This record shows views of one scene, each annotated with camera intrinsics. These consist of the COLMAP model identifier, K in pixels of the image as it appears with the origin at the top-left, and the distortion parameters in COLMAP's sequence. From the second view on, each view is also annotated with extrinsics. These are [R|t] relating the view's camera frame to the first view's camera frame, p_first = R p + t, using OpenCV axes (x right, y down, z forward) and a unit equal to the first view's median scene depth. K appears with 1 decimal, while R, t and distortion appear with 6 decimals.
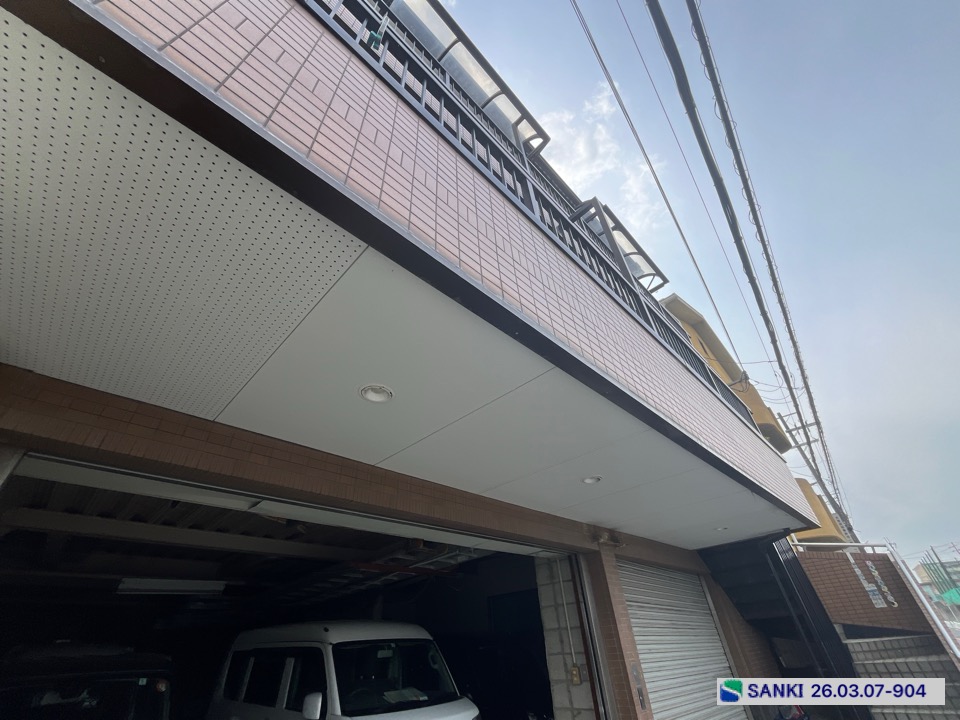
lens RADIAL K [[389.4, 0, 477.1], [0, 389.4, 360.5], [0, 0, 1]] dist [-0.002638, 0.000217]
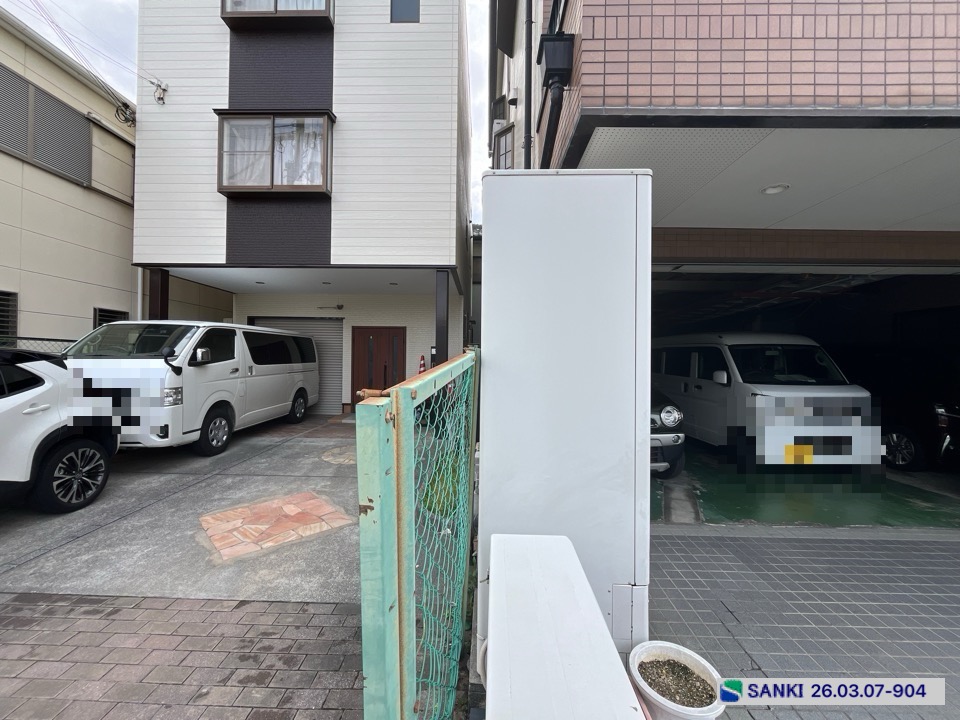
lens RADIAL K [[389.4, 0, 477.3], [0, 389.4, 360.2], [0, 0, 1]] dist [-0.002638, 0.000217]
pose [[0.694997, 0.056227, -0.716811, 0.013725], [0.390022, 0.808041, 0.441535, -0.196976], [0.604039, -0.586438, 0.539656, -0.327149]]
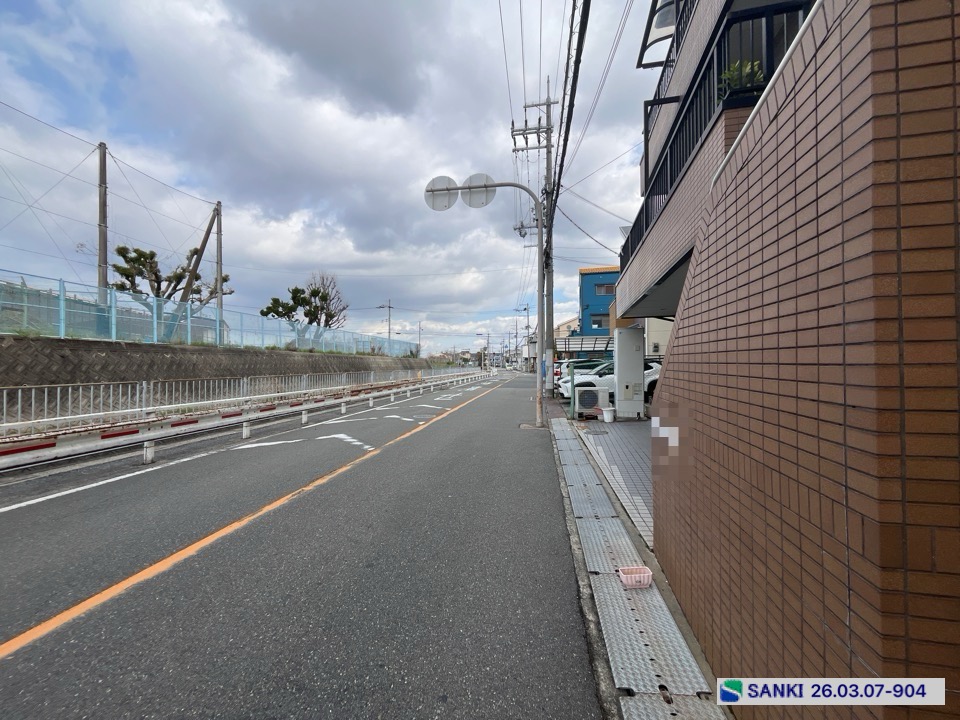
lens RADIAL K [[389.4, 0, 476.6], [0, 389.4, 360.6], [0, 0, 1]] dist [-0.002638, 0.000217]
pose [[-0.846960, 0.054810, -0.528823, 1.821967], [0.357821, 0.794440, -0.490744, 0.907262], [0.393220, -0.604864, -0.692471, 1.311080]]
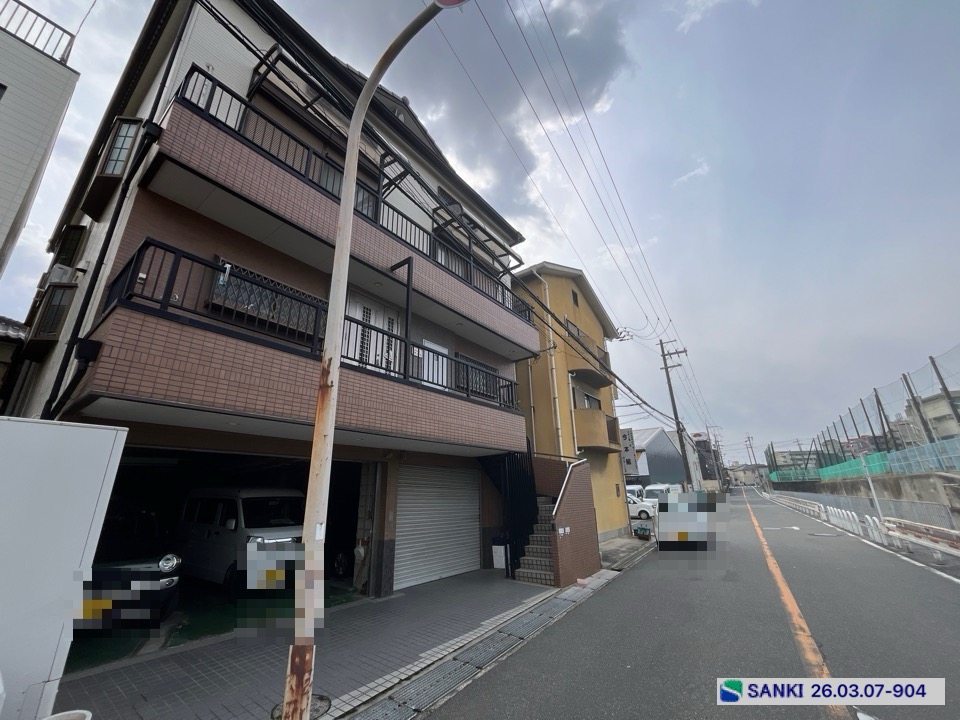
lens RADIAL K [[389.4, 0, 476.5], [0, 389.4, 360.5], [0, 0, 1]] dist [-0.002638, 0.000217]
pose [[0.989617, 0.078023, 0.120707, 0.456076], [-0.110237, 0.950924, 0.289120, -0.562844], [-0.092225, -0.299425, 0.949652, -0.682099]]
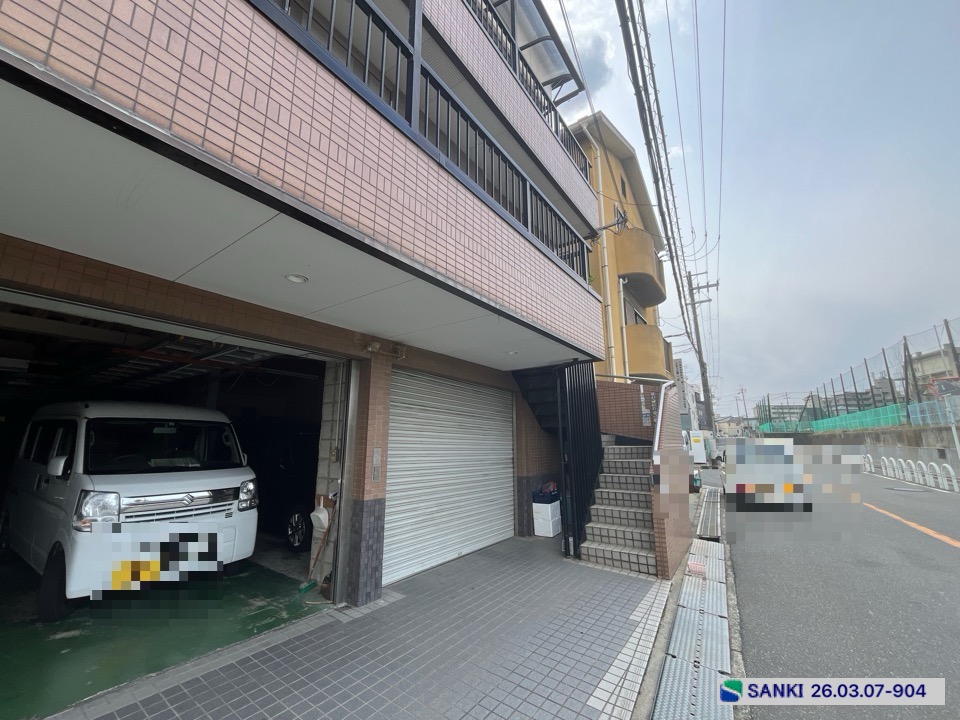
lens RADIAL K [[389.4, 0, 476.3], [0, 389.4, 360.3], [0, 0, 1]] dist [-0.002638, 0.000217]
pose [[0.984180, 0.087203, 0.154225, 0.410374], [-0.143658, 0.902244, 0.406593, 0.037527], [-0.103692, -0.422316, 0.900498, 0.049835]]
